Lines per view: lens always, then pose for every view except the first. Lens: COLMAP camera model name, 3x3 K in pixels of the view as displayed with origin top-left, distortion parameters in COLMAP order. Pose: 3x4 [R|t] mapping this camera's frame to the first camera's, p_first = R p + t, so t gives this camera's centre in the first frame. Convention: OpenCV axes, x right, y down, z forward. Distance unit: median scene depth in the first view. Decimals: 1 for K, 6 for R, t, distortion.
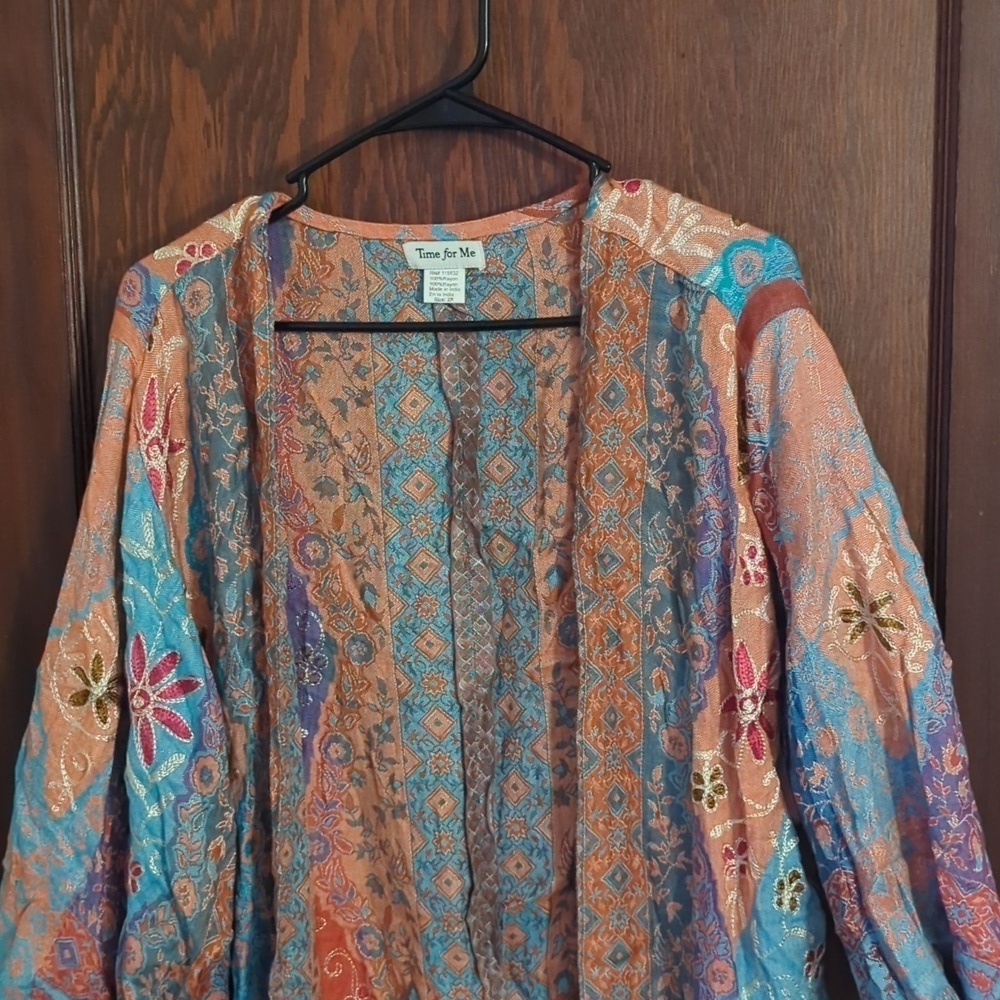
lens RADIAL K [[1633.1, 0, 500.0], [0, 1633.1, 500.0], [0, 0, 1]] dist [0.154848, -0.580285]
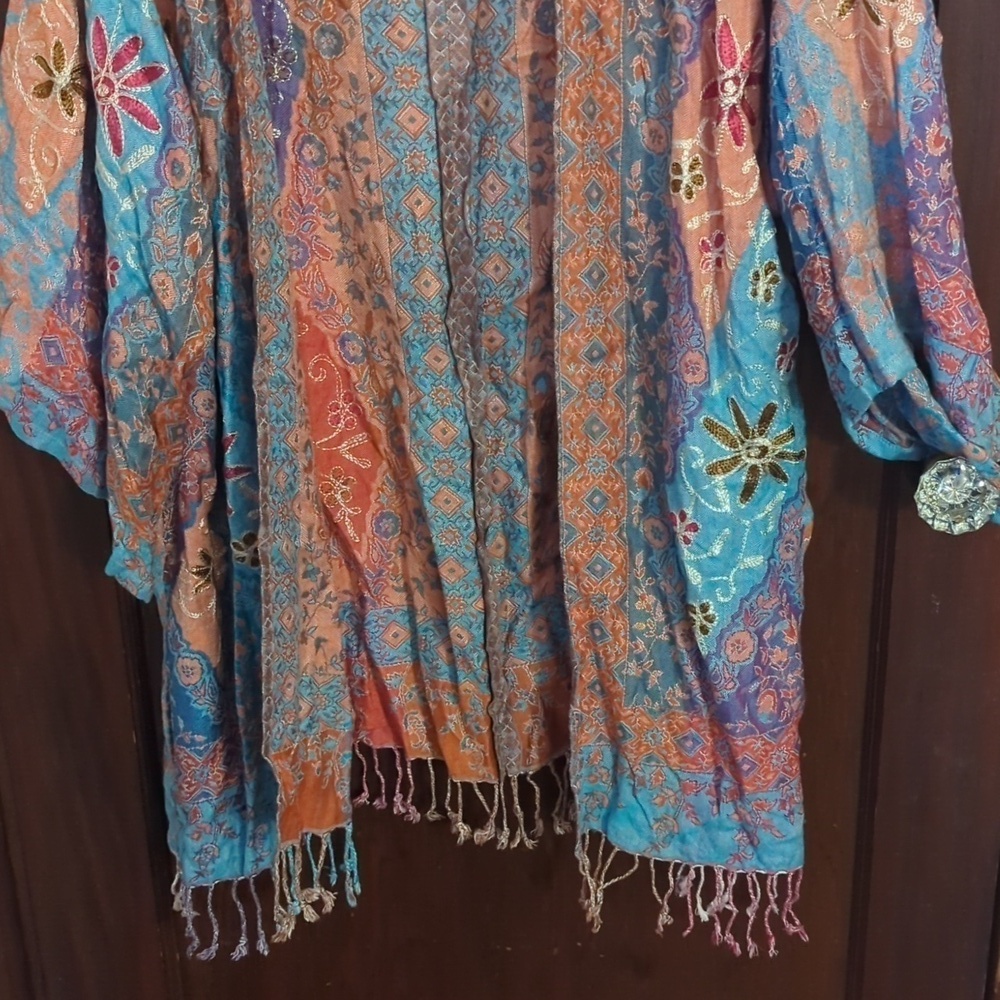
lens RADIAL K [[1633.1, 0, 500.0], [0, 1633.1, 500.0], [0, 0, 1]] dist [0.154848, -0.580285]
pose [[0.999956, -0.003896, -0.008579, 0.022123], [0.005969, 0.966449, 0.256788, 0.106034], [0.007291, -0.256828, 0.966430, -0.003290]]
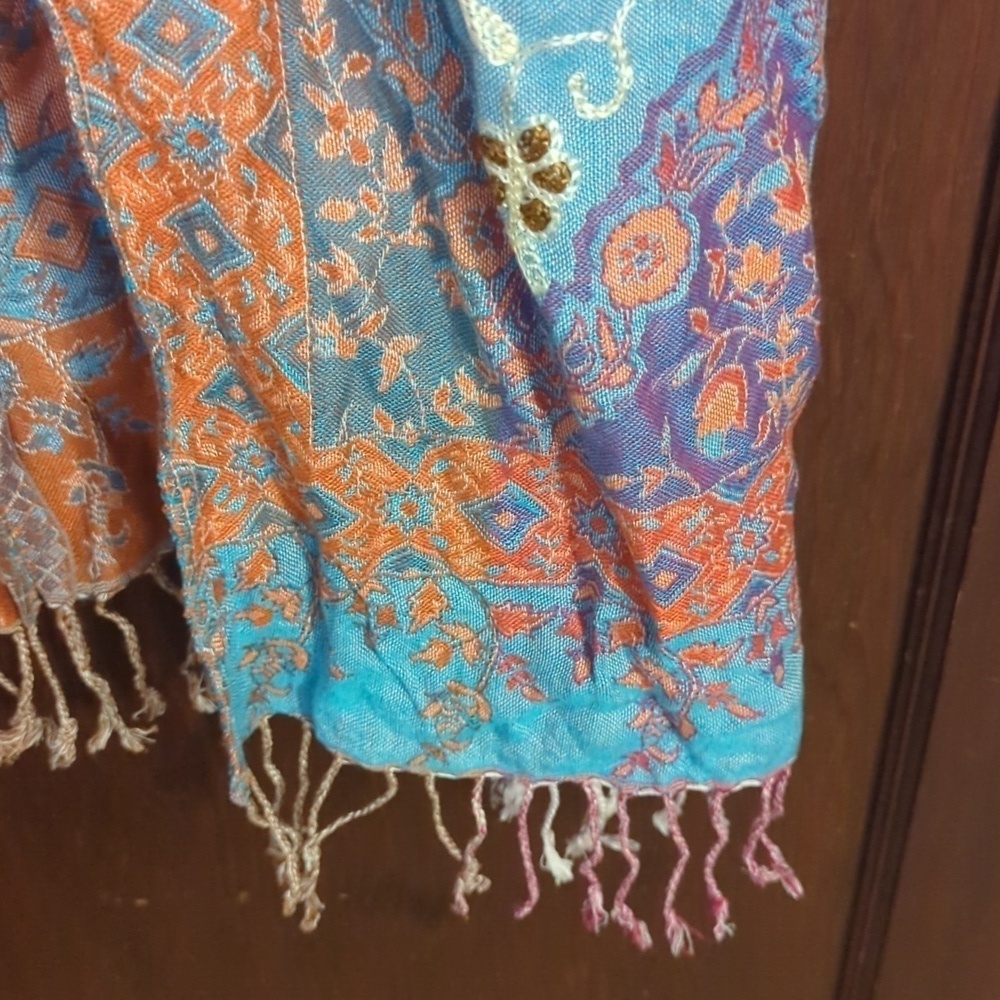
lens RADIAL K [[1633.1, 0, 500.0], [0, 1633.1, 500.0], [0, 0, 1]] dist [0.154848, -0.580285]
pose [[0.990493, -0.098627, 0.095900, 0.099000], [0.031449, 0.841009, 0.540106, 0.325779], [-0.133922, -0.531956, 0.836115, 0.682599]]
